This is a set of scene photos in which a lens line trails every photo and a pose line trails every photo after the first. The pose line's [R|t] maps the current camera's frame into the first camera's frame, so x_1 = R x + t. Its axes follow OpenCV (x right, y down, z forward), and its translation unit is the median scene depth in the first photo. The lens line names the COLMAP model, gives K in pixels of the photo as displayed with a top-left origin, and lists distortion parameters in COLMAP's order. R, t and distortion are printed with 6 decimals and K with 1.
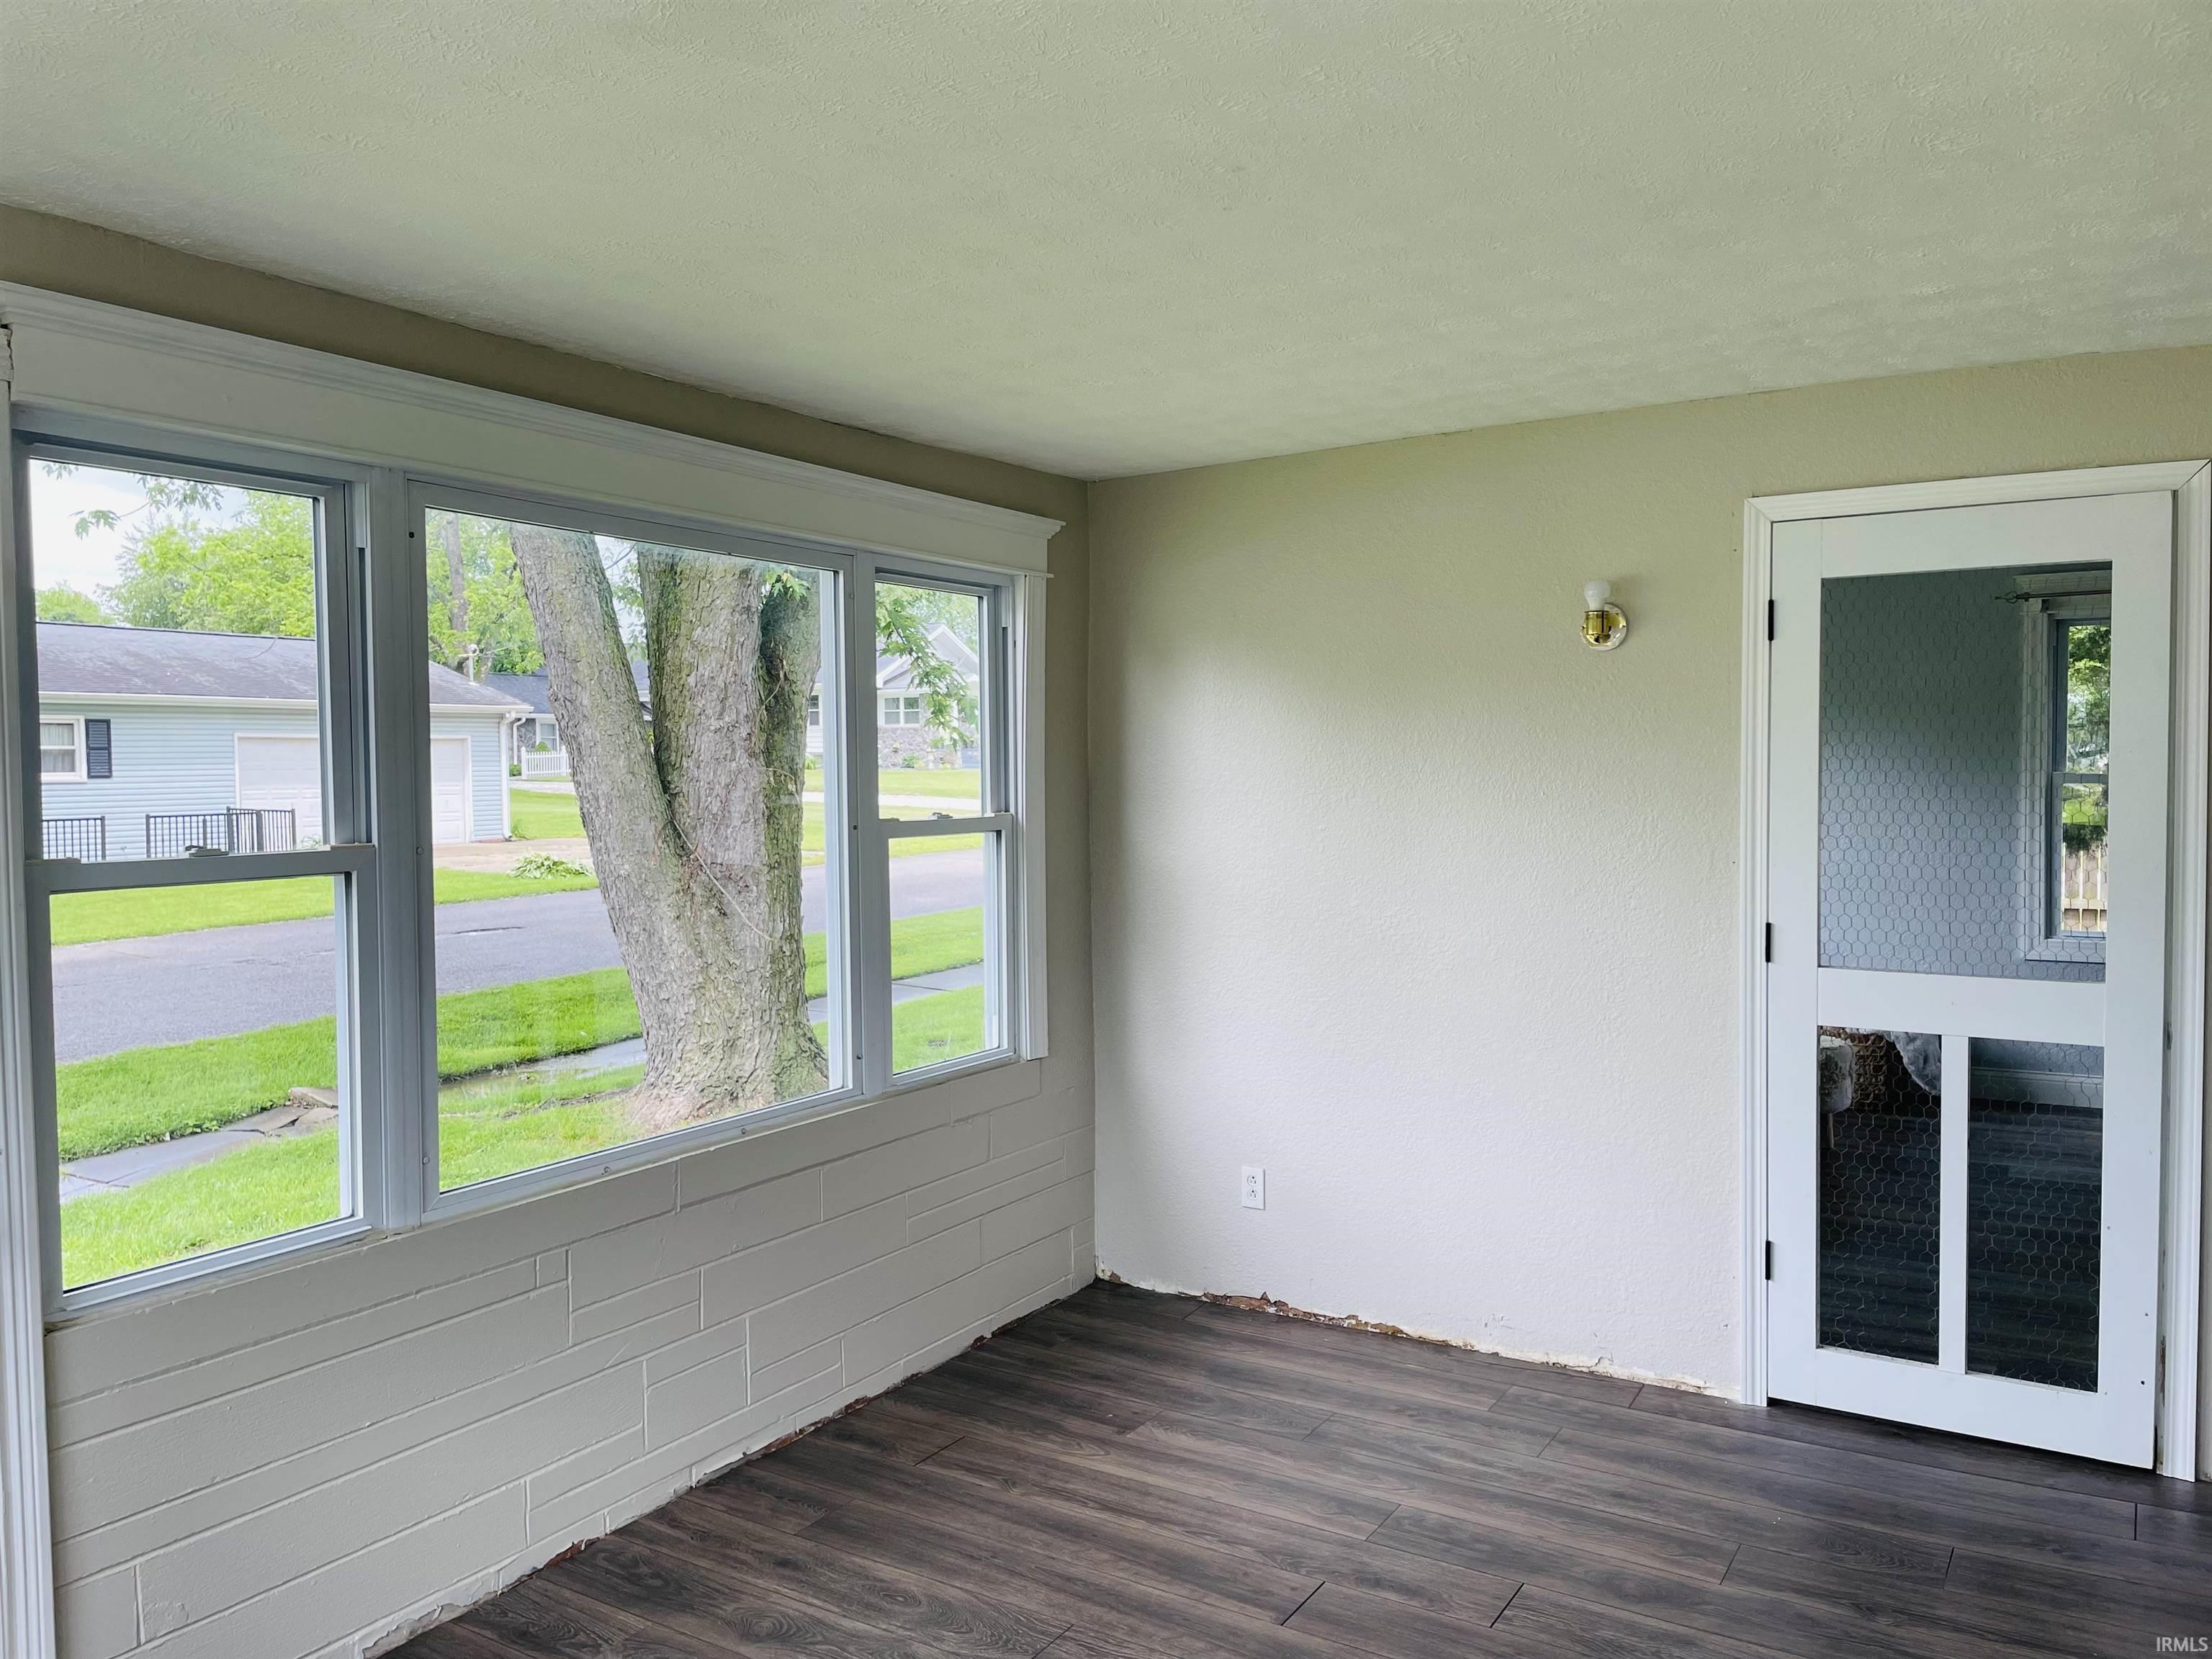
lens RADIAL K [[1670.1, 0, 1102.8], [0, 1670.1, 814.1], [0, 0, 1]] dist [0.104979, -0.133823]
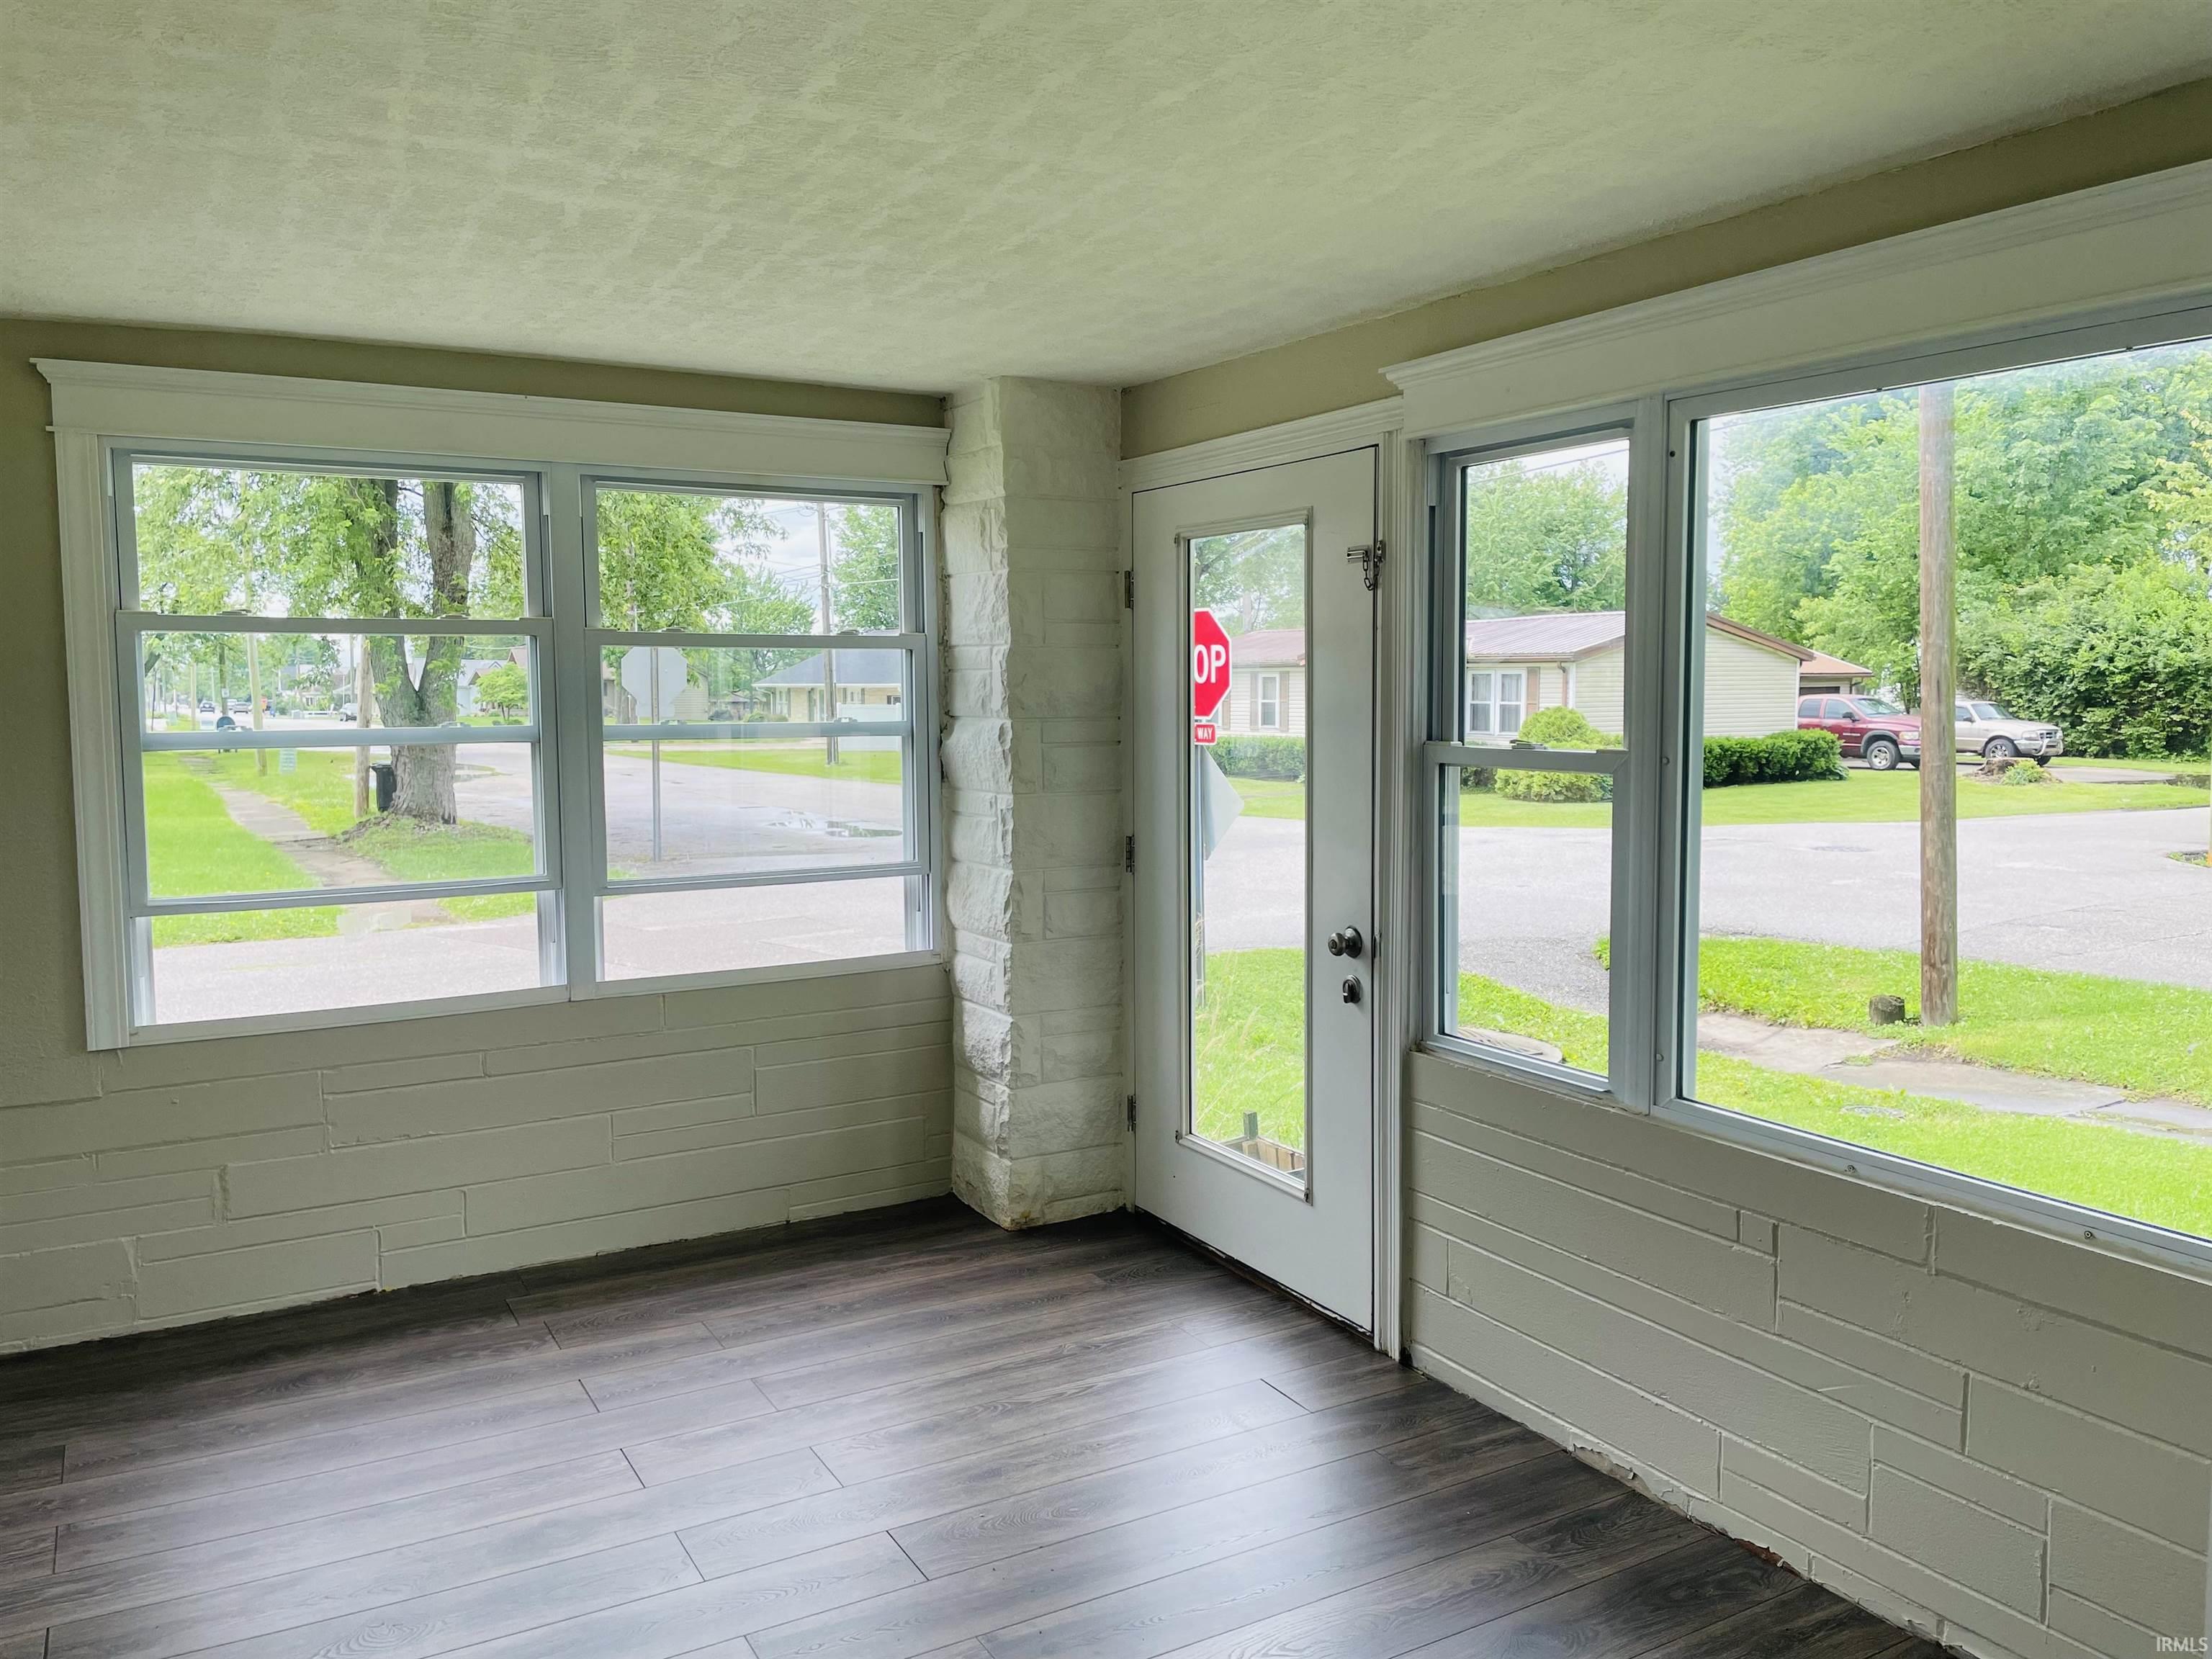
lens RADIAL K [[1670.1, 0, 1102.8], [0, 1670.1, 814.1], [0, 0, 1]] dist [0.104979, -0.133823]
pose [[-0.475454, 0.075618, -0.876485, 0.634602], [-0.024559, 0.994770, 0.099145, -0.037988], [0.879398, 0.068665, -0.471110, 1.127093]]
